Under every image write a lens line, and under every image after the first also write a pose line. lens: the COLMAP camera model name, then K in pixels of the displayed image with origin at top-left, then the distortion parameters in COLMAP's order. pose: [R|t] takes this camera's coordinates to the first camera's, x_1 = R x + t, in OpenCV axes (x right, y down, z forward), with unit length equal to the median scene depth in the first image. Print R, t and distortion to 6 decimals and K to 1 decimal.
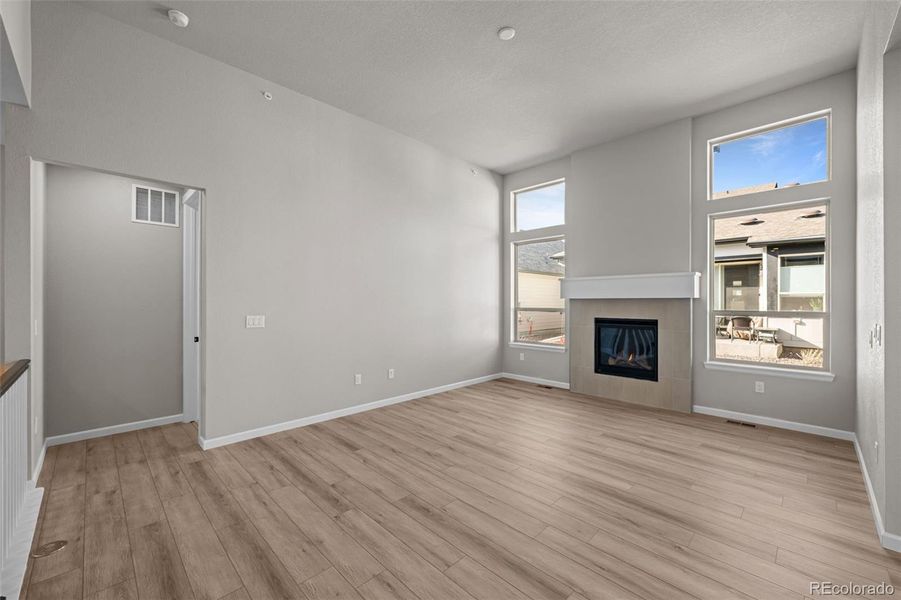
lens RADIAL K [[361.6, 0, 454.3], [0, 361.6, 300.6], [0, 0, 1]] dist [-0.001552, 0.000300]
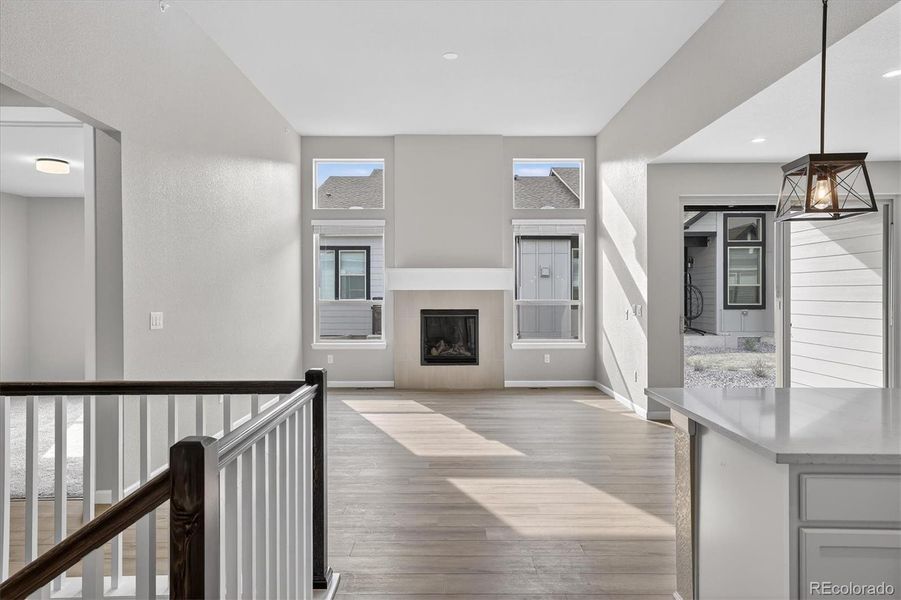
lens RADIAL K [[565.8, 0, 448.7], [0, 565.8, 298.0], [0, 0, 1]] dist [0.025780, 0.004489]
pose [[0.706184, -0.005969, 0.708004, -0.769476], [-0.000882, 0.999956, 0.009309, 0.000983], [-0.708028, -0.007198, 0.706147, -0.174067]]
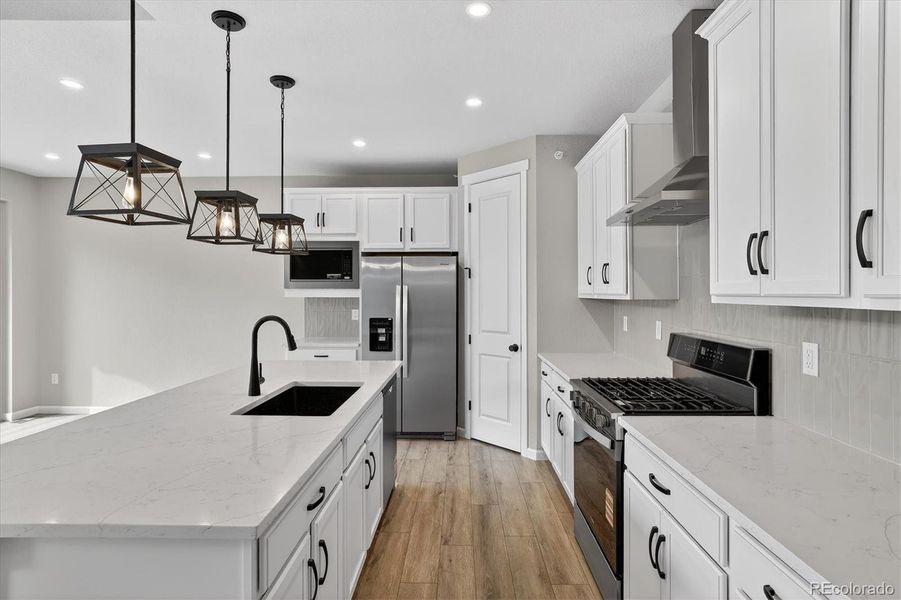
lens RADIAL K [[467.4, 0, 450.1], [0, 467.4, 294.0], [0, 0, 1]] dist [-0.012372, 0.000700]
pose [[-0.688339, -0.000264, 0.725389, -0.597002], [-0.002086, 0.999997, -0.001616, -0.009859], [-0.725386, -0.002626, -0.688337, 0.021324]]
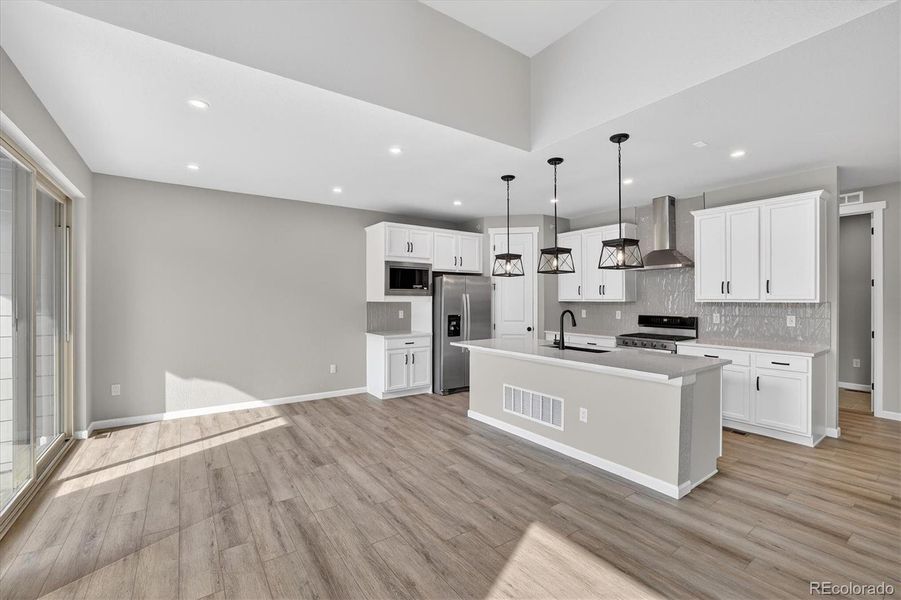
lens RADIAL K [[388.6, 0, 449.5], [0, 388.6, 297.6], [0, 0, 1]] dist [-0.040033, 0.010614]
pose [[-0.984937, 0.001380, 0.172906, 0.024251], [0.000086, 0.999972, -0.007488, -0.007233], [-0.172912, -0.007360, -0.984910, 0.708989]]
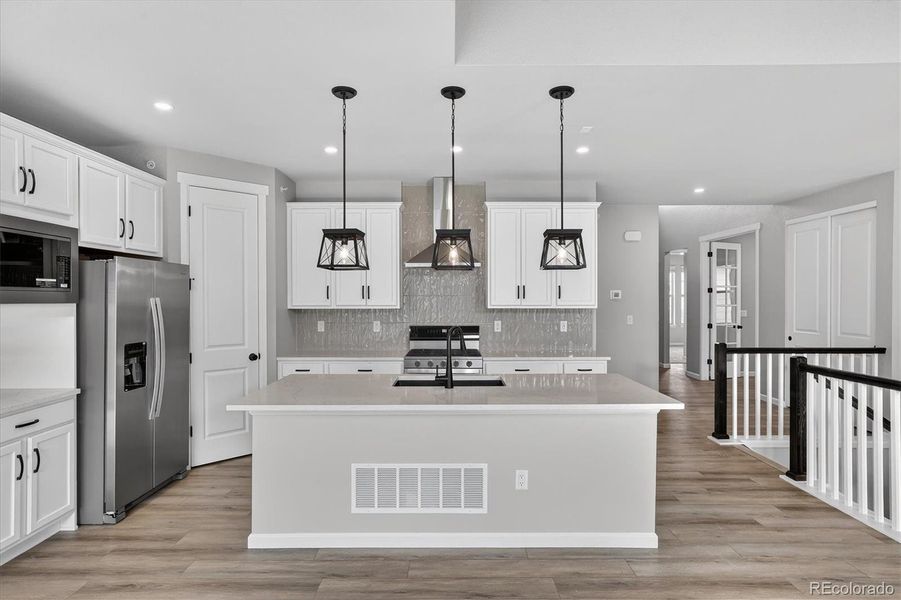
lens RADIAL K [[497.8, 0, 449.2], [0, 497.8, 303.0], [0, 0, 1]] dist [-0.017141, 0.012001]
pose [[-0.707007, 0.009781, -0.707139, 0.429066], [0.004618, 0.999947, 0.009214, -0.027015], [0.707192, 0.003249, -0.707014, 0.326809]]
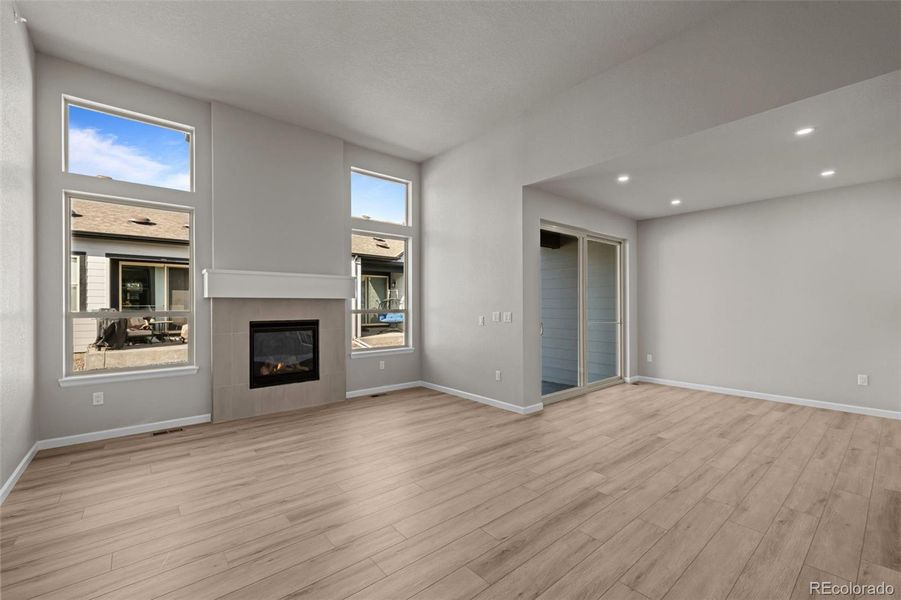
lens RADIAL K [[377.3, 0, 449.3], [0, 377.3, 305.1], [0, 0, 1]] dist [0.001403, -0.001946]
pose [[0.092791, 0.000747, 0.995685, -0.494262], [-0.000071, 1.000000, -0.000743, 0.012634], [-0.995686, -0.000002, 0.092791, 0.552640]]
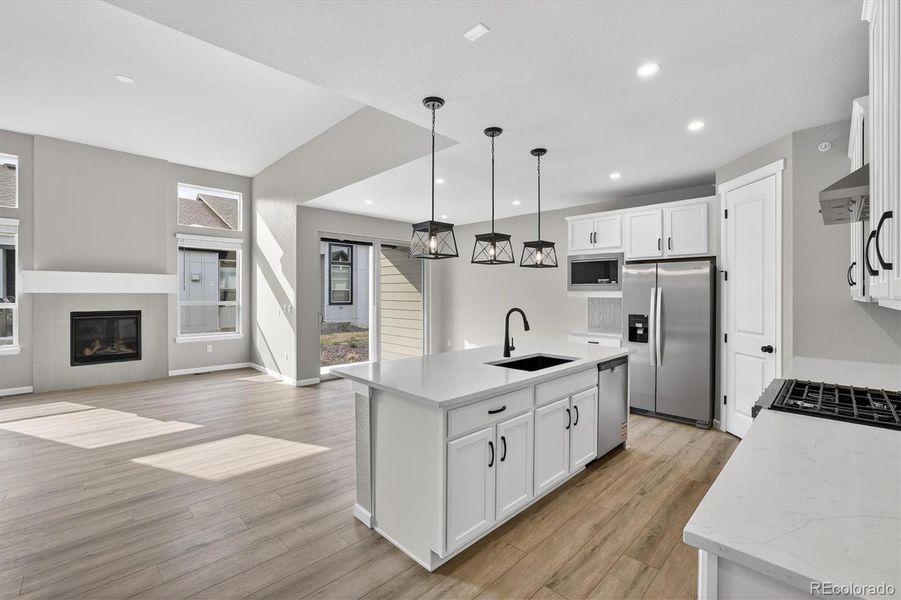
lens RADIAL K [[388.6, 0, 450.3], [0, 388.6, 296.6], [0, 0, 1]] dist [-0.040033, 0.010614]
pose [[0.007836, -0.006251, 0.999950, -0.771550], [-0.005949, 0.999962, 0.006298, -0.010255], [-0.999952, -0.005999, 0.007798, -0.080500]]
